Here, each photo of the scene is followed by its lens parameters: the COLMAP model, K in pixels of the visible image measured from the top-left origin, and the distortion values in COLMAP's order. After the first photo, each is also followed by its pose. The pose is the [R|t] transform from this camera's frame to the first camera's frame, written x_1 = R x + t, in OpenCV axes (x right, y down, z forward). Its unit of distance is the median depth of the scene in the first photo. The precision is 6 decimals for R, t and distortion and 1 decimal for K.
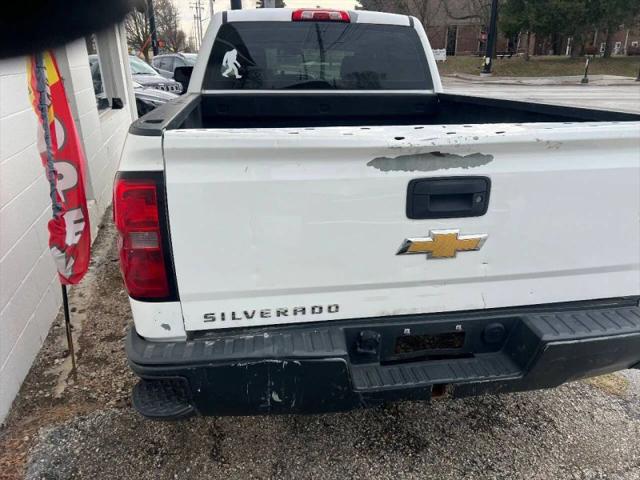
lens RADIAL K [[482.0, 0, 320.0], [0, 482.0, 240.0], [0, 0, 1]] dist [0.056065, -0.069643]
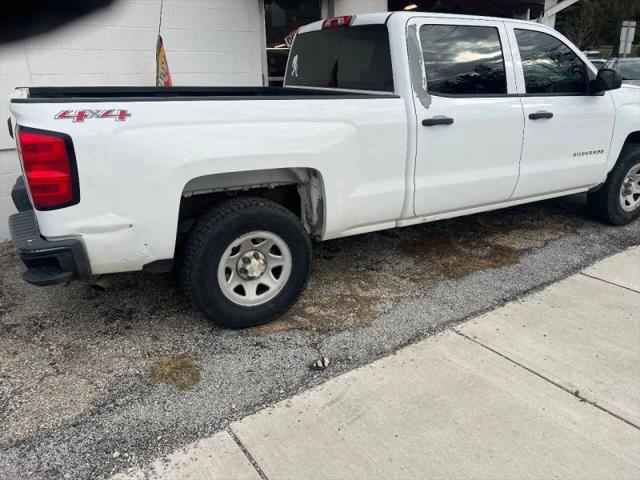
lens RADIAL K [[482.0, 0, 320.0], [0, 482.0, 240.0], [0, 0, 1]] dist [0.056065, -0.069643]
pose [[0.347659, 0.306591, -0.886079, 0.440630], [-0.316983, 0.927818, 0.196663, -0.076250], [0.882415, 0.212500, 0.419748, 0.227660]]
